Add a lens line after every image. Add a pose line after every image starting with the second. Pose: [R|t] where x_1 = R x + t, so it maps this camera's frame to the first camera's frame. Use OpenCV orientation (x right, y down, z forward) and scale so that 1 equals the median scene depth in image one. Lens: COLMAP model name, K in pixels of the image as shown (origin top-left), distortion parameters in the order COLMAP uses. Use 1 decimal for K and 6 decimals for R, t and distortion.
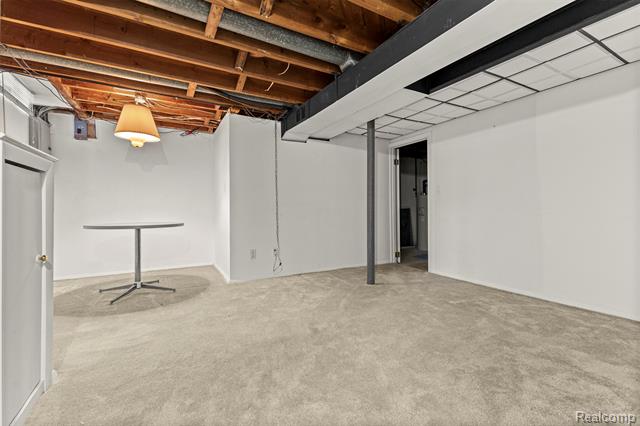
lens RADIAL K [[280.1, 0, 320.0], [0, 280.1, 213.0], [0, 0, 1]] dist [0.015222, -0.000109]
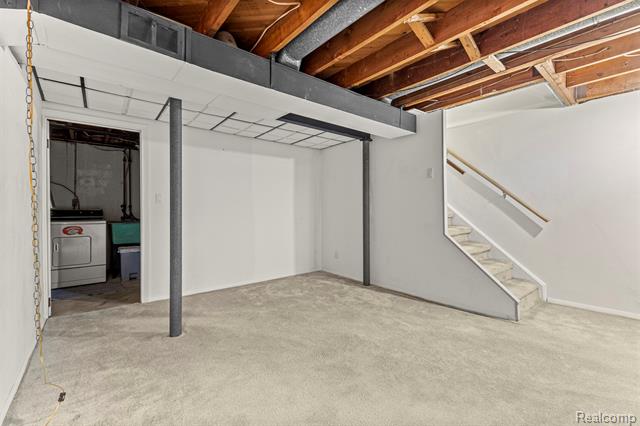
lens RADIAL K [[280.1, 0, 320.0], [0, 280.1, 213.0], [0, 0, 1]] dist [0.015222, -0.000109]
pose [[-0.176430, -0.001553, 0.984312, -0.613278], [0.012465, 0.999915, 0.003812, -0.045192], [-0.984234, 0.012942, -0.176395, 0.841008]]
